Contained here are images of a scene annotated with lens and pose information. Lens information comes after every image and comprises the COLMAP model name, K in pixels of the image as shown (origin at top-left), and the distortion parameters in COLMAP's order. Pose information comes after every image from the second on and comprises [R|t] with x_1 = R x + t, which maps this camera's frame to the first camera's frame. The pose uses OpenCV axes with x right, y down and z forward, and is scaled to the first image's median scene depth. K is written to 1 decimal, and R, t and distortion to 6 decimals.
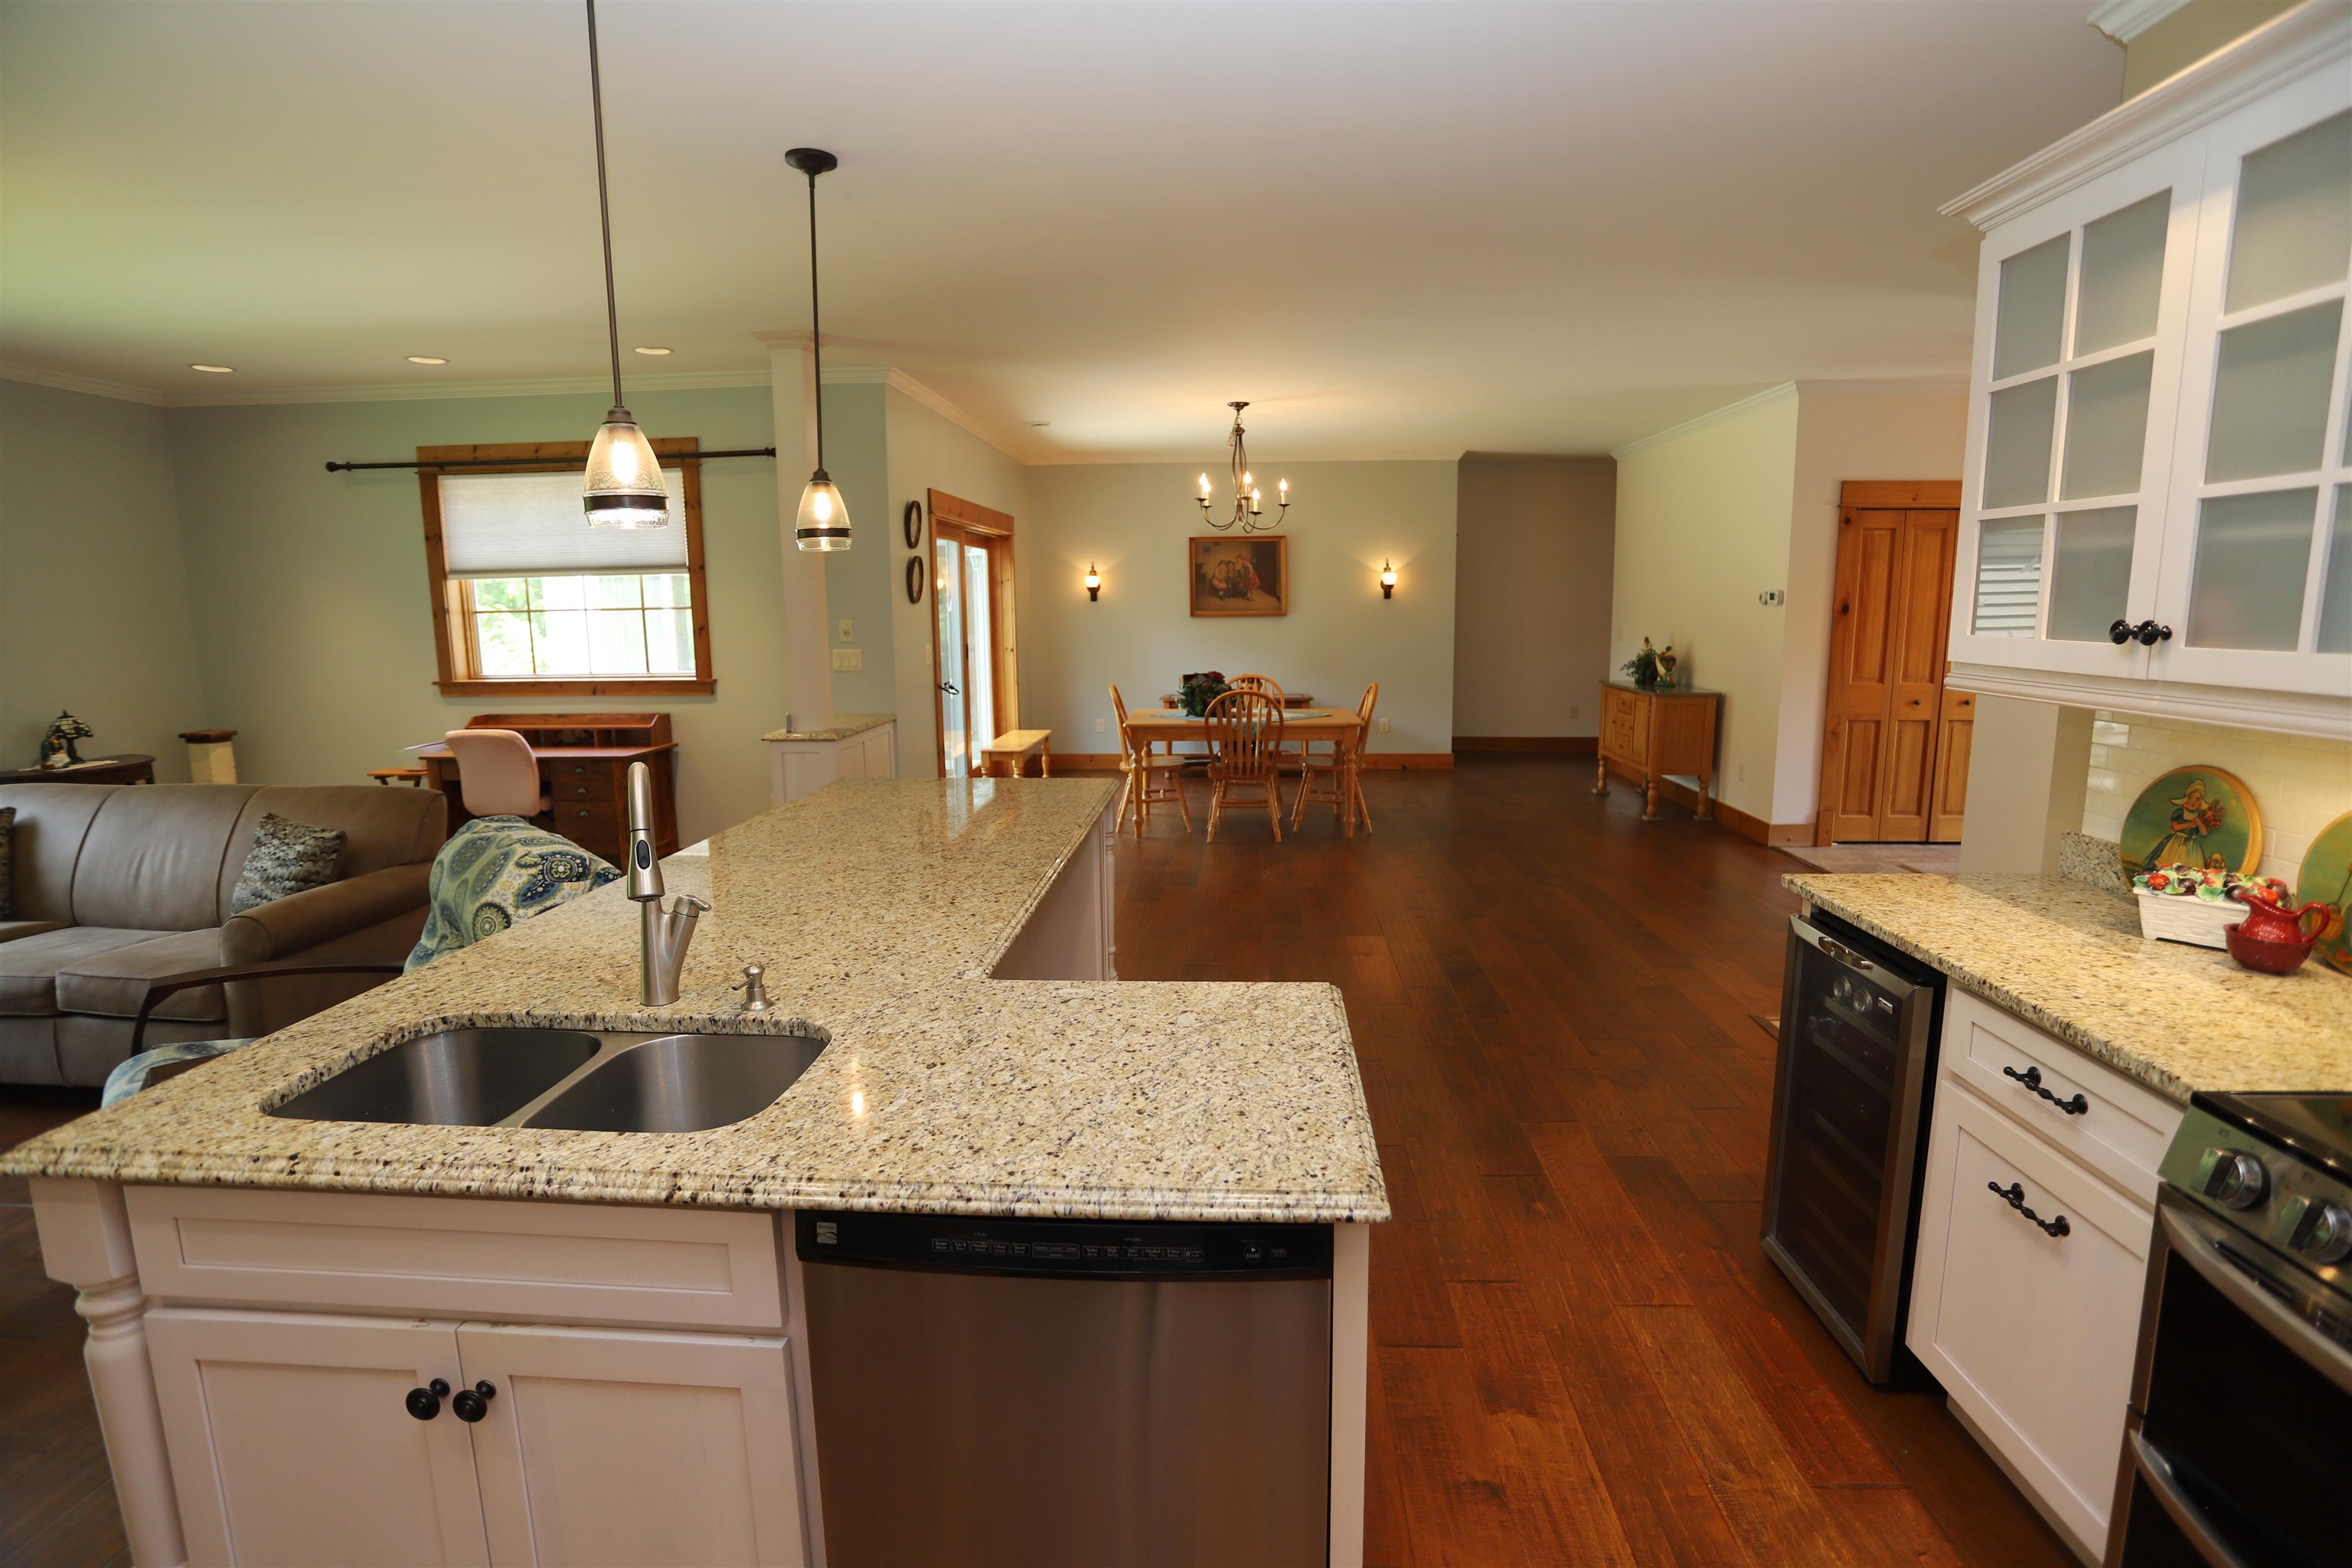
lens RADIAL K [[1152.9, 0, 1176.0], [0, 1152.9, 784.0], [0, 0, 1]] dist [-0.003321, -0.000457]
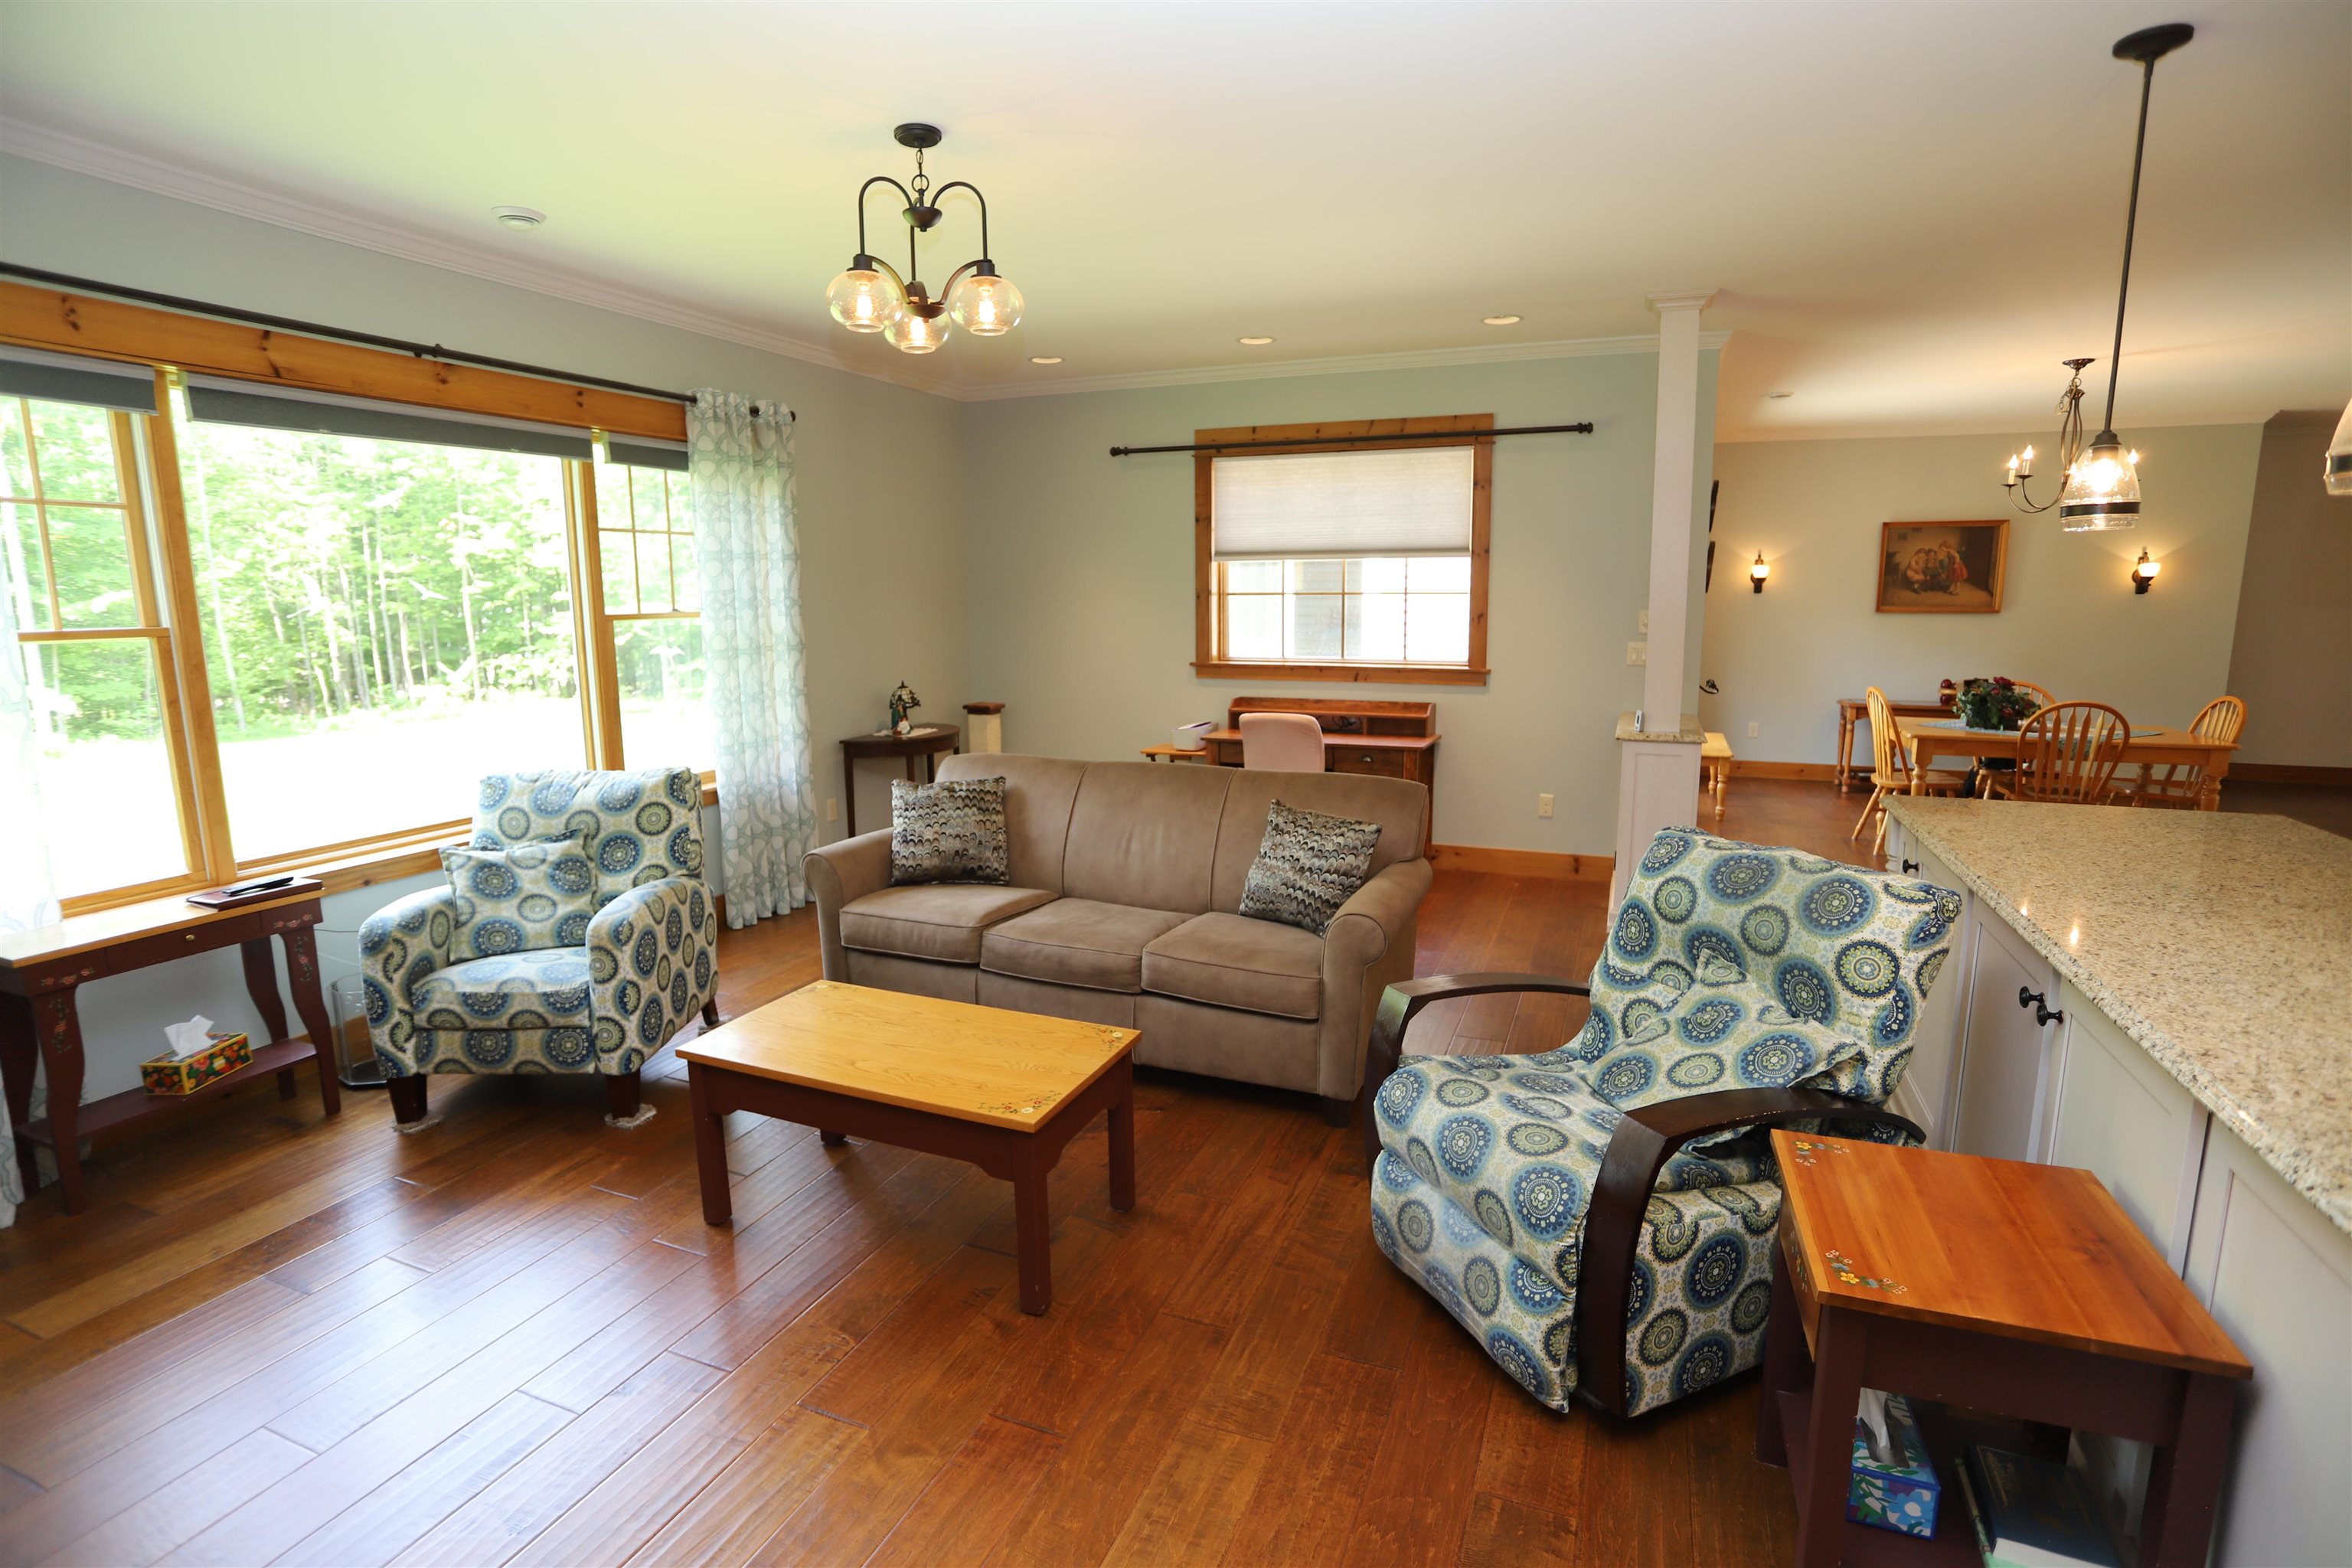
lens RADIAL K [[1167.7, 0, 1176.0], [0, 1167.7, 784.0], [0, 0, 1]] dist [-0.118365, 0.097801]
pose [[0.958215, 0.055785, -0.280558, -0.372629], [-0.052748, 0.998439, 0.018370, -0.000743], [0.281145, -0.002803, 0.959661, 0.020831]]
